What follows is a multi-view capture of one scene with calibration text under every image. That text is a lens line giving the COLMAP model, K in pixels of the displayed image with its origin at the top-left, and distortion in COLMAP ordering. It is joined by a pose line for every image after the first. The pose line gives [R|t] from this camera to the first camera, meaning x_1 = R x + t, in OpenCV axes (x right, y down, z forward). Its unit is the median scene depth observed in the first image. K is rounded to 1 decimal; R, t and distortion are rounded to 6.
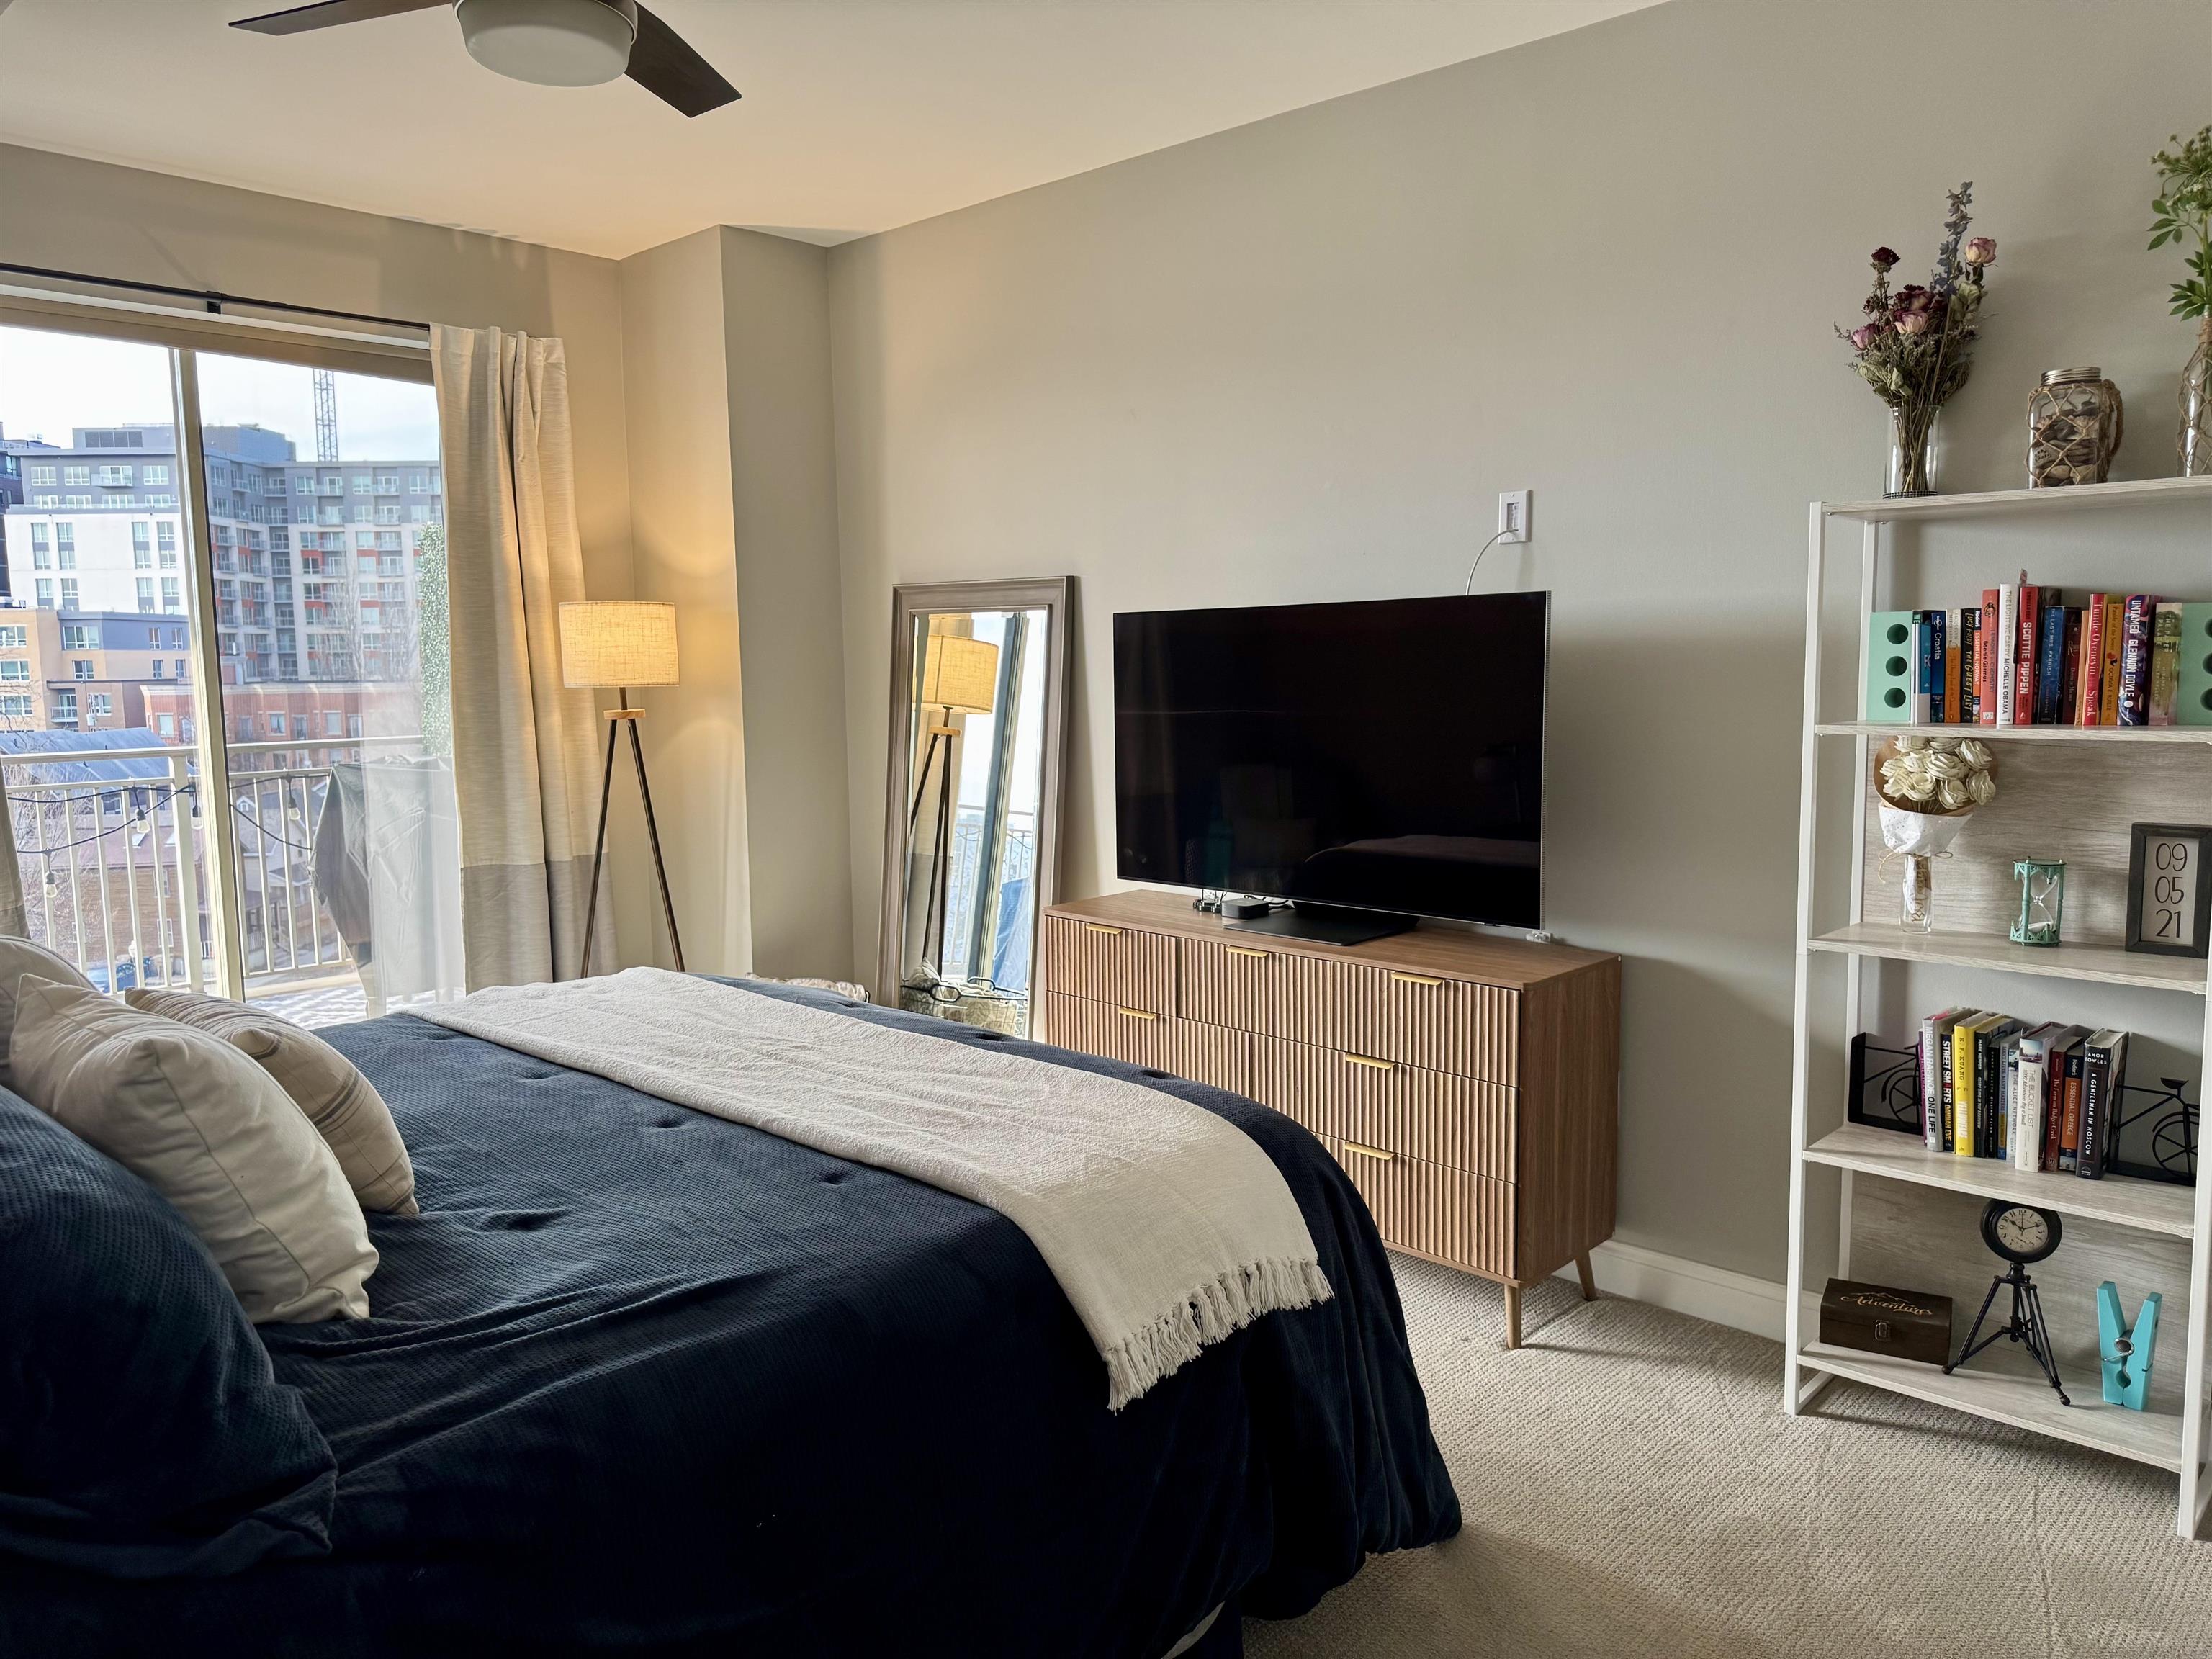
lens RADIAL K [[1571.7, 0, 1106.7], [0, 1571.7, 825.9], [0, 0, 1]] dist [0.001964, -0.000376]
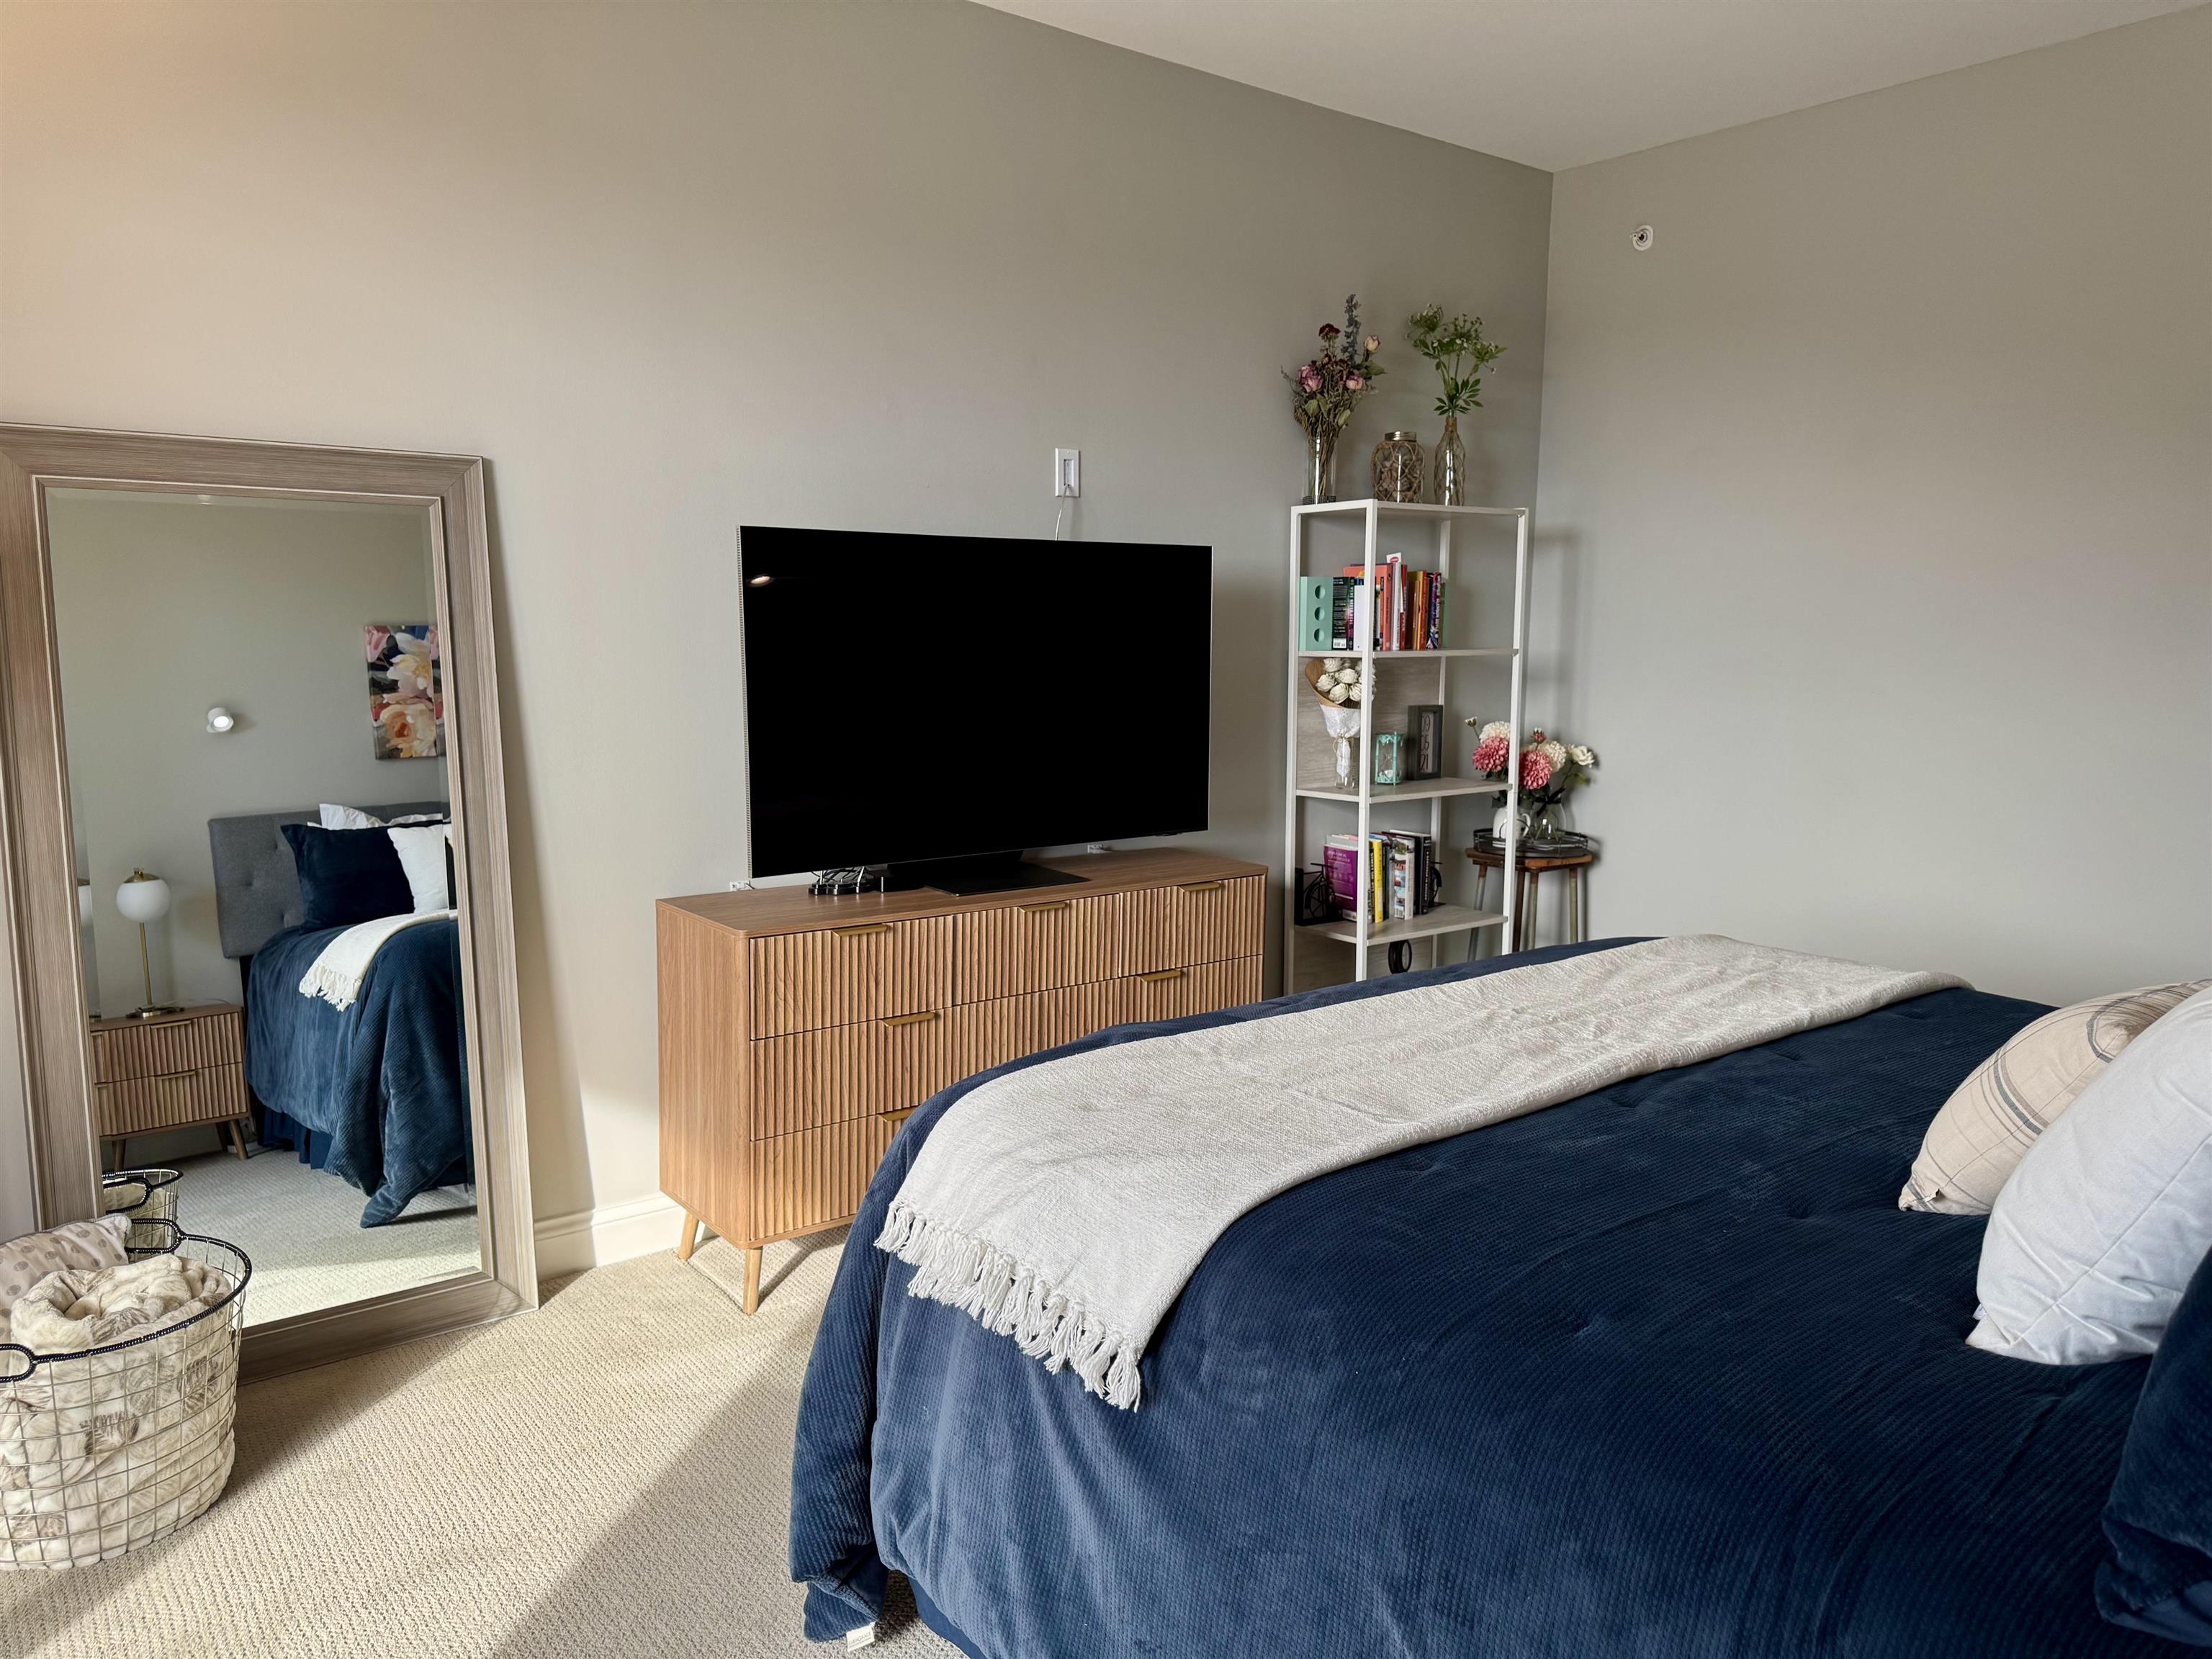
lens RADIAL K [[1571.7, 0, 1105.2], [0, 1571.7, 832.6], [0, 0, 1]] dist [0.001964, -0.000376]
pose [[0.141821, -0.128929, 0.981460, -0.938706], [0.089986, 0.989056, 0.116924, -0.081241], [-0.985794, 0.071736, 0.151870, 0.915159]]
